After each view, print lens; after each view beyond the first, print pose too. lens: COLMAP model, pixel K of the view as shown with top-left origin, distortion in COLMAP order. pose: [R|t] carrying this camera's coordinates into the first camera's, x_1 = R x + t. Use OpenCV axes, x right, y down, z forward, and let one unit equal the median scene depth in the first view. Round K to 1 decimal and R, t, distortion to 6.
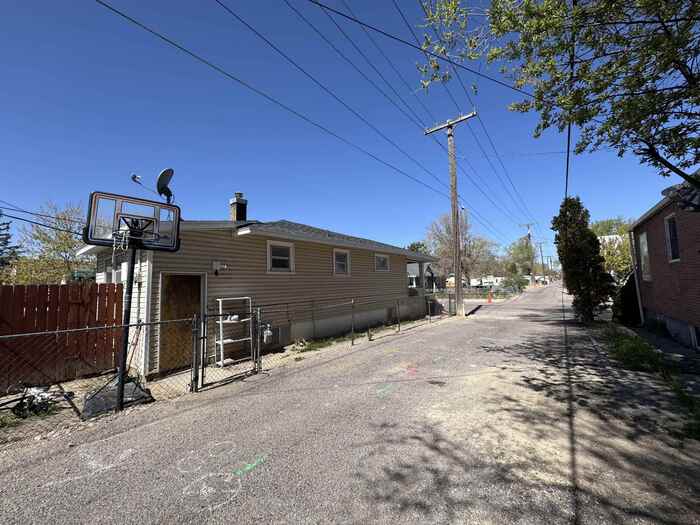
lens RADIAL K [[277.8, 0, 350.0], [0, 277.8, 262.5], [0, 0, 1]] dist [-0.000694, -0.000357]
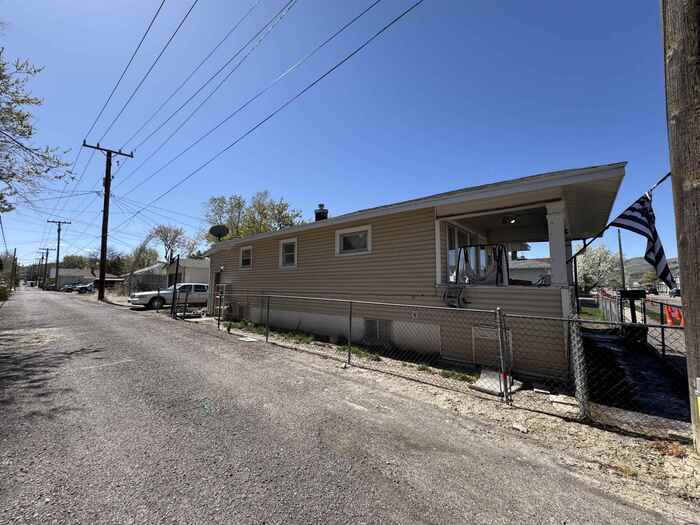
lens RADIAL K [[277.8, 0, 350.0], [0, 277.8, 262.5], [0, 0, 1]] dist [-0.000694, -0.000357]
pose [[-0.032434, -0.026061, -0.999134, 0.872004], [0.101768, 0.994378, -0.029240, 0.076496], [0.994279, -0.102629, -0.029599, 1.217082]]
